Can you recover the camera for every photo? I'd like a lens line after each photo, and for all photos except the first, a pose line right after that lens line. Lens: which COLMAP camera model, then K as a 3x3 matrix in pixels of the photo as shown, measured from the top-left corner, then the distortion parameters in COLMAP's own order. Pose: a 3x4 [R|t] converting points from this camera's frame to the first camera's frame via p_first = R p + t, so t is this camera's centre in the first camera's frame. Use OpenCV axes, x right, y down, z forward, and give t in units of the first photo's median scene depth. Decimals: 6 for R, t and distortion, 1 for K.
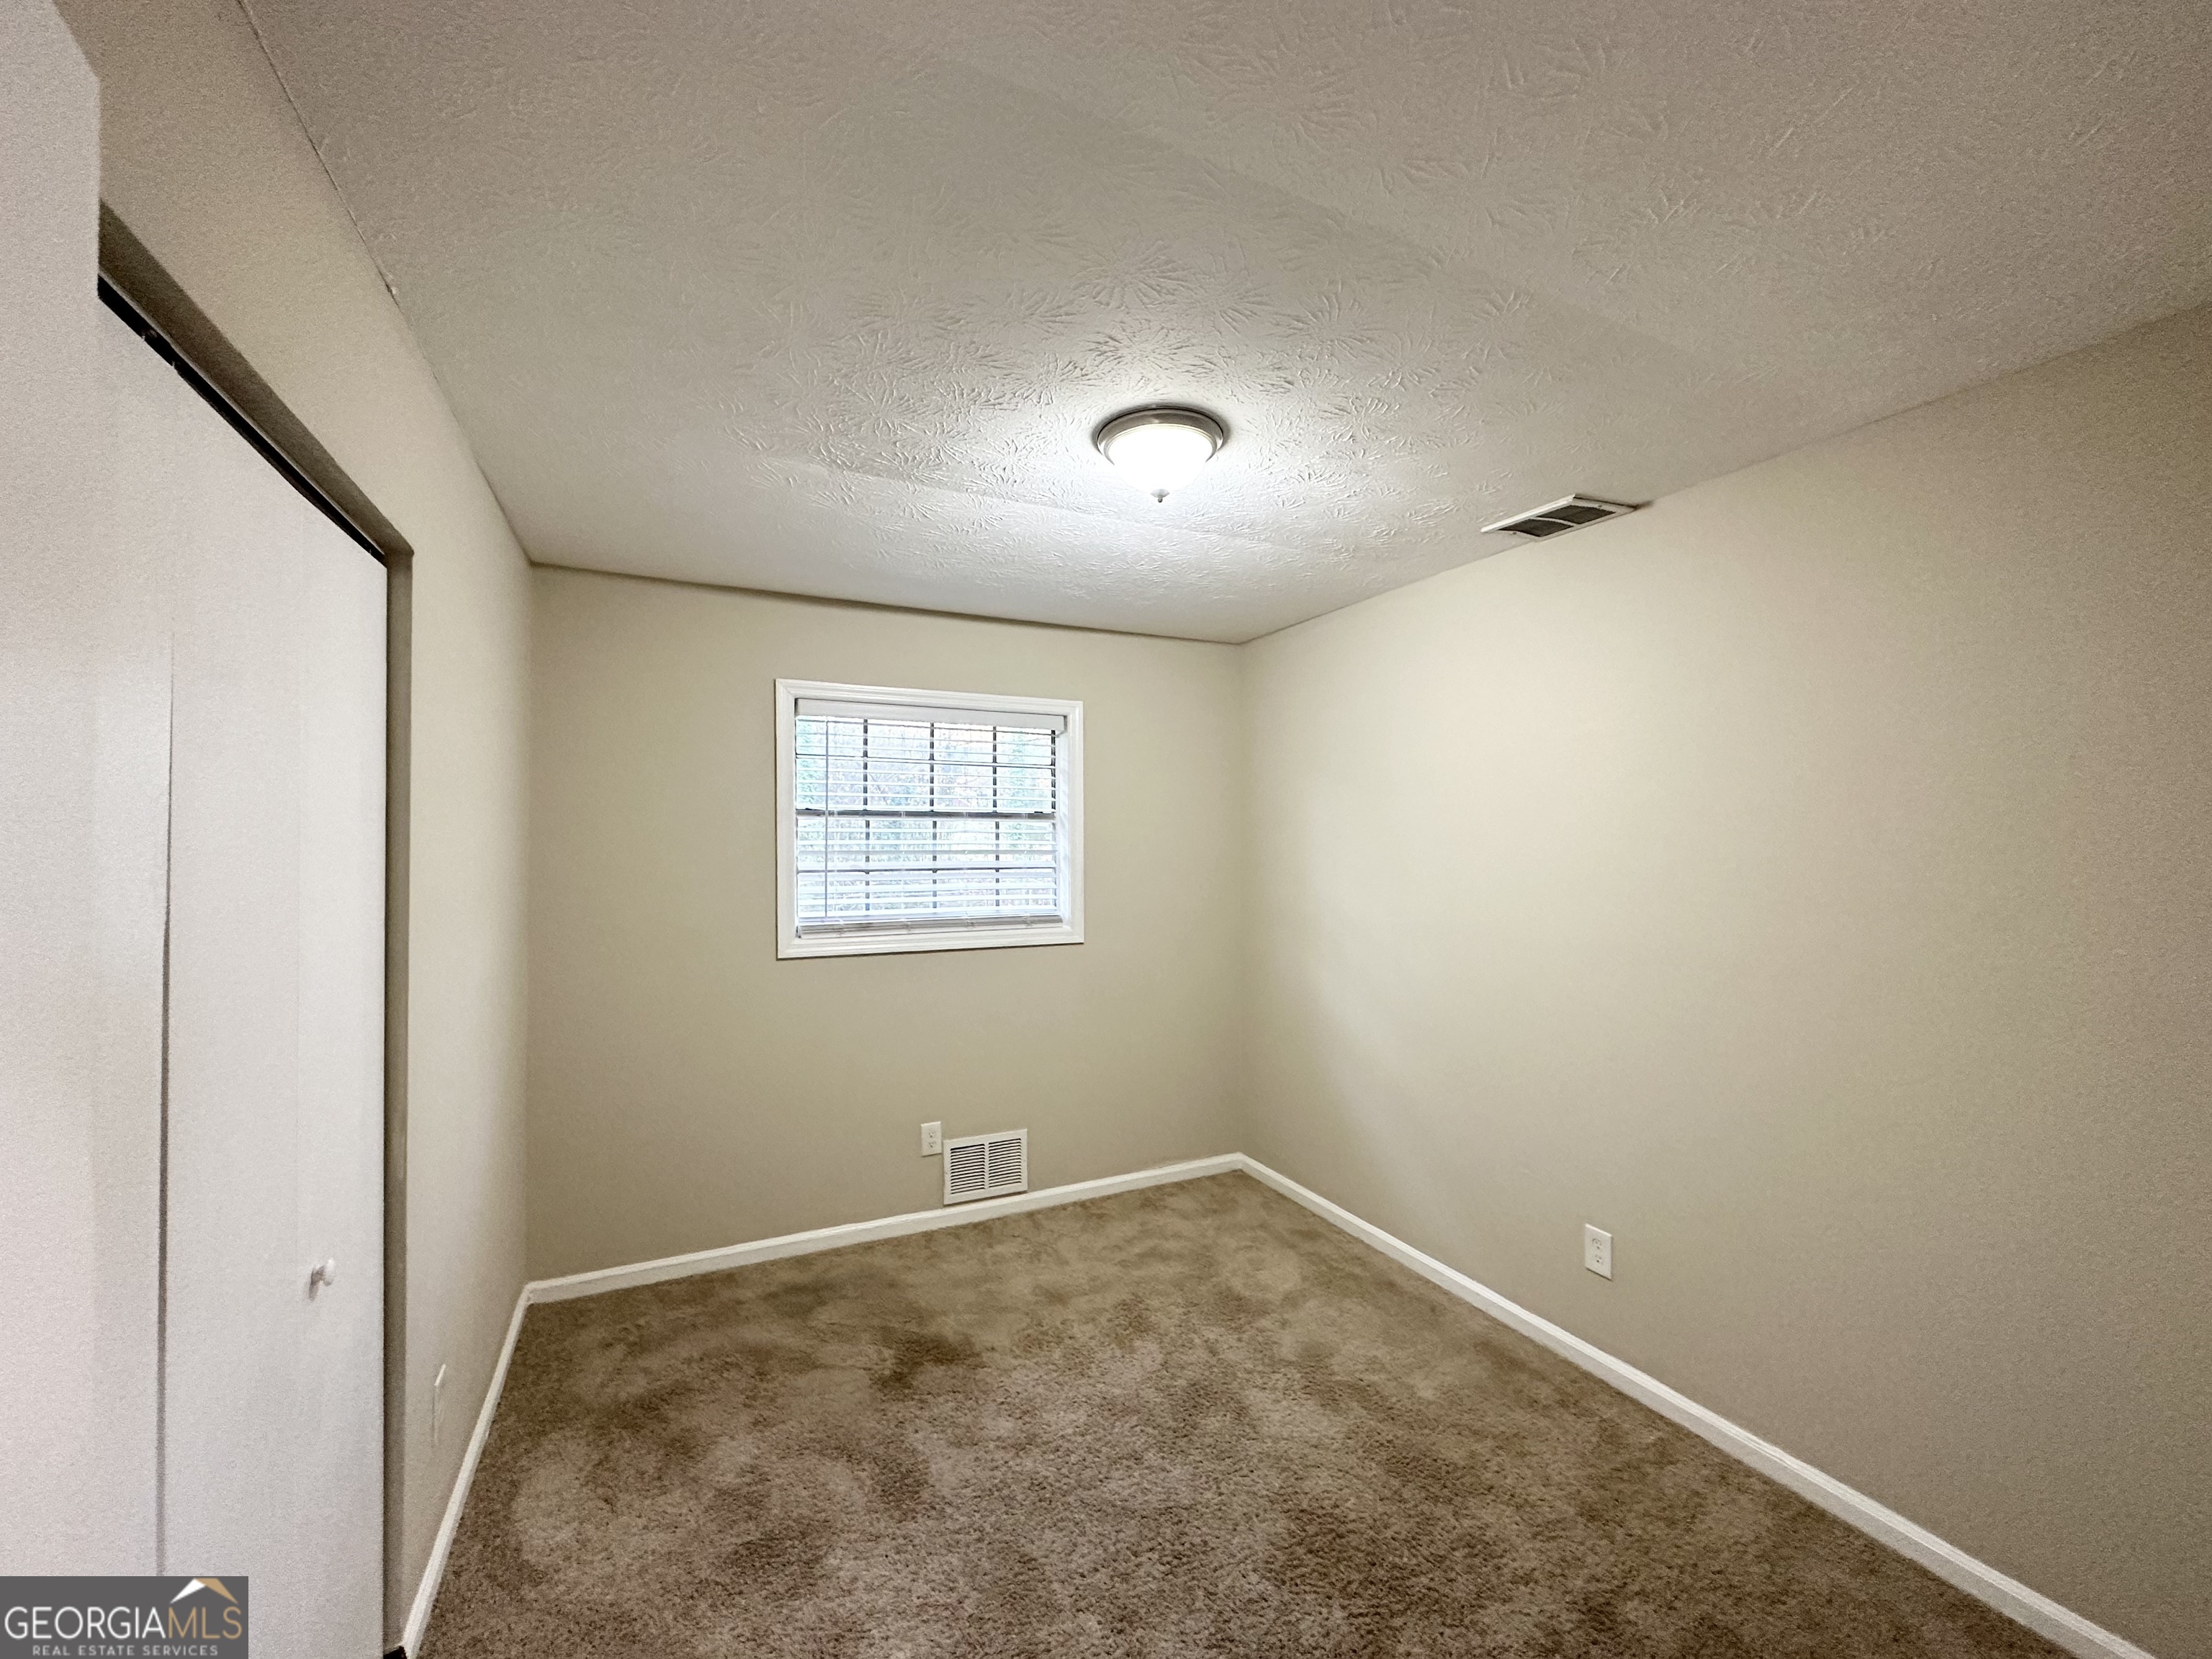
lens RADIAL K [[882.9, 0, 1106.0], [0, 882.9, 829.5], [0, 0, 1]] dist [-0.000274, -0.000047]
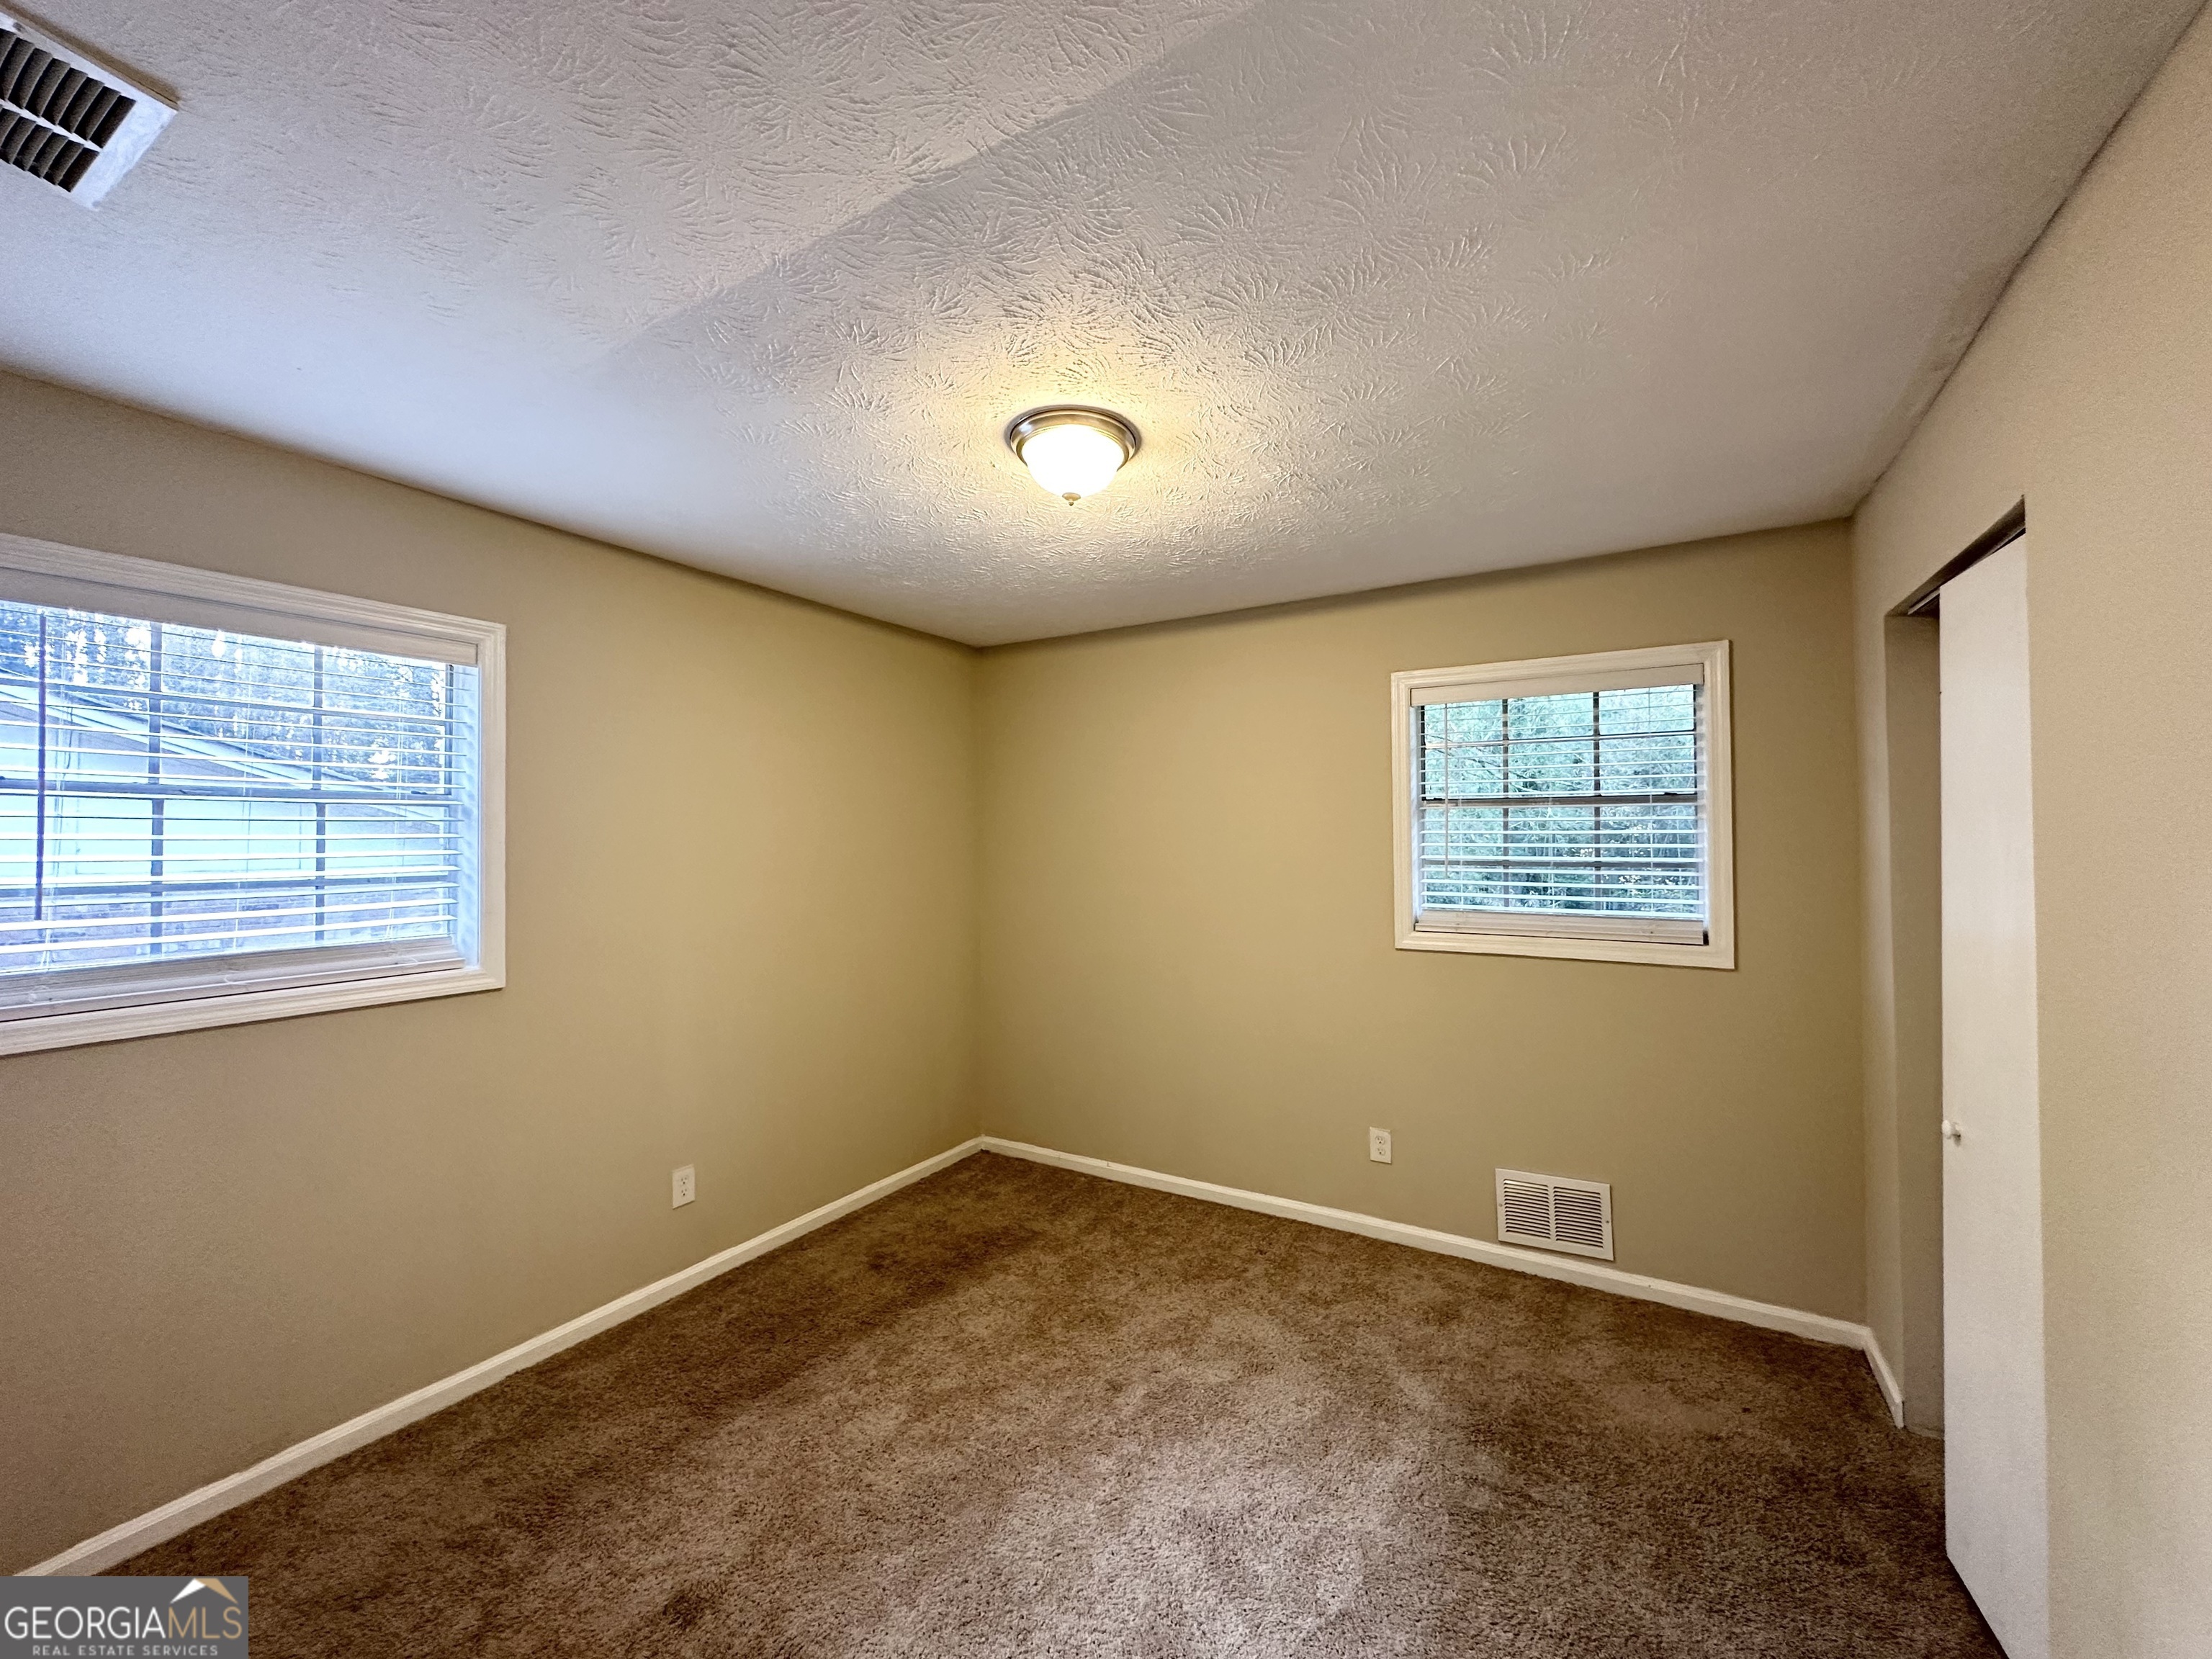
lens RADIAL K [[893.9, 0, 1106.0], [0, 893.9, 829.5], [0, 0, 1]] dist [-0.001300, -0.000154]
pose [[0.555471, -0.007616, -0.831501, 0.303373], [0.016210, 0.999867, 0.001670, 0.003275], [0.831378, -0.014406, 0.555521, 0.151145]]
